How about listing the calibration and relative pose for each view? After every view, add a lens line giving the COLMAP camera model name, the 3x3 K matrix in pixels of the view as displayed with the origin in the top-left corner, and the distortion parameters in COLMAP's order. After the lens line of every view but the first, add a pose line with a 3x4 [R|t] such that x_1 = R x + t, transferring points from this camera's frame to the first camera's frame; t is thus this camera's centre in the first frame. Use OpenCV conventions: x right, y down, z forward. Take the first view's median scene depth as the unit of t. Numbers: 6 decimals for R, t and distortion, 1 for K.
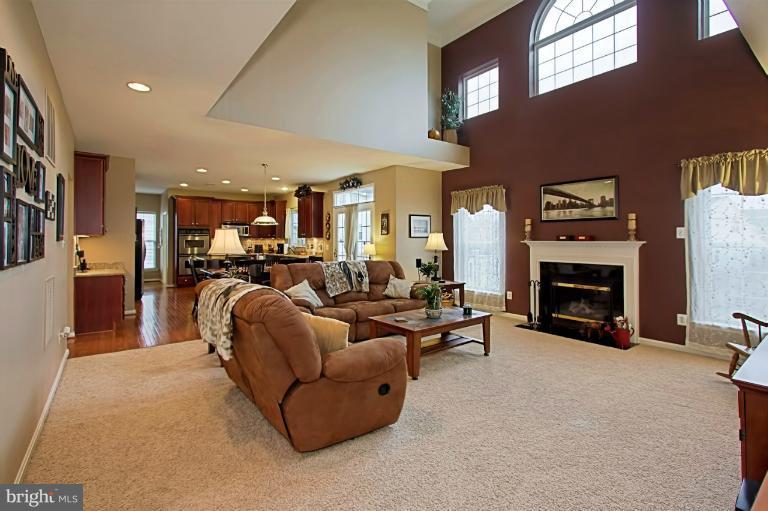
lens RADIAL K [[388.3, 0, 370.1], [0, 388.3, 236.4], [0, 0, 1]] dist [-0.000271, 0.000944]
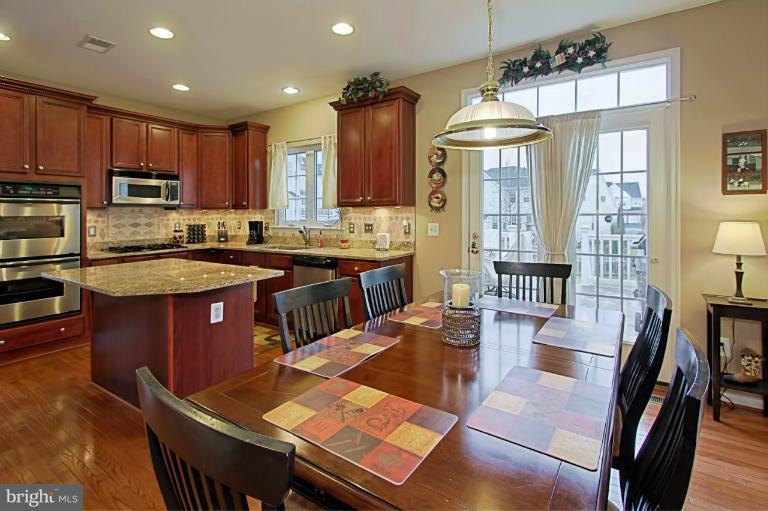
lens RADIAL K [[388.3, 0, 377.3], [0, 388.3, 209.7], [0, 0, 1]] dist [-0.000271, 0.000944]
pose [[0.939305, -0.005709, 0.343035, -0.298362], [0.006642, 0.999977, -0.001545, 0.007142], [-0.343018, 0.003730, 0.939321, 0.606610]]
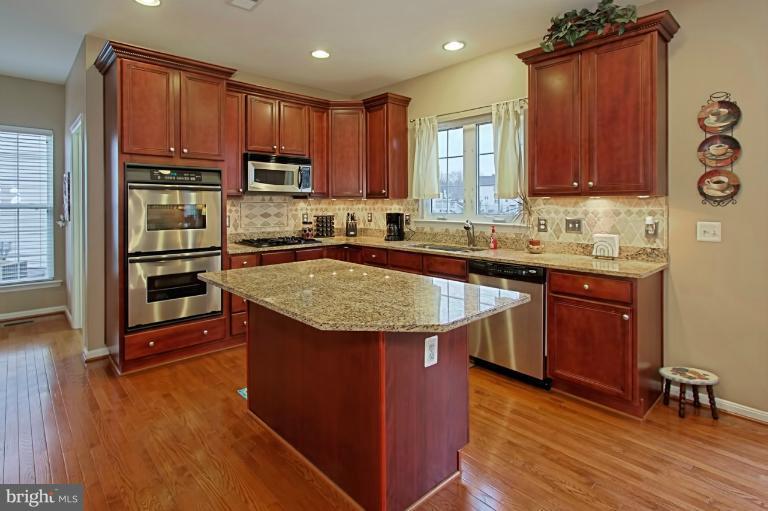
lens RADIAL K [[388.3, 0, 346.6], [0, 388.3, 207.3], [0, 0, 1]] dist [-0.000271, 0.000944]
pose [[0.995316, -0.001356, 0.096663, -0.371877], [-0.000298, 0.999854, 0.017092, 0.006975], [-0.096672, -0.017041, 0.995170, 0.728732]]
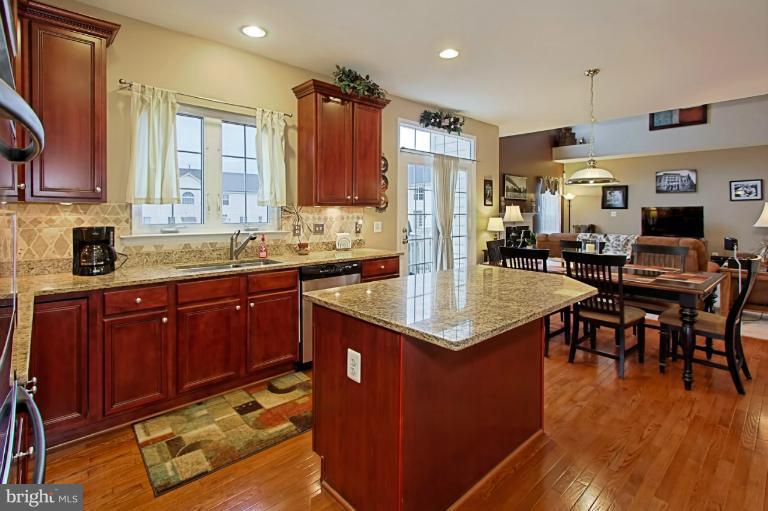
lens RADIAL K [[388.3, 0, 377.5], [0, 388.3, 214.5], [0, 0, 1]] dist [-0.000271, 0.000944]
pose [[-0.145384, -0.005082, 0.989362, -0.568343], [-0.007690, 0.999962, 0.004006, 0.010410], [-0.989345, -0.007025, -0.145417, 1.029933]]
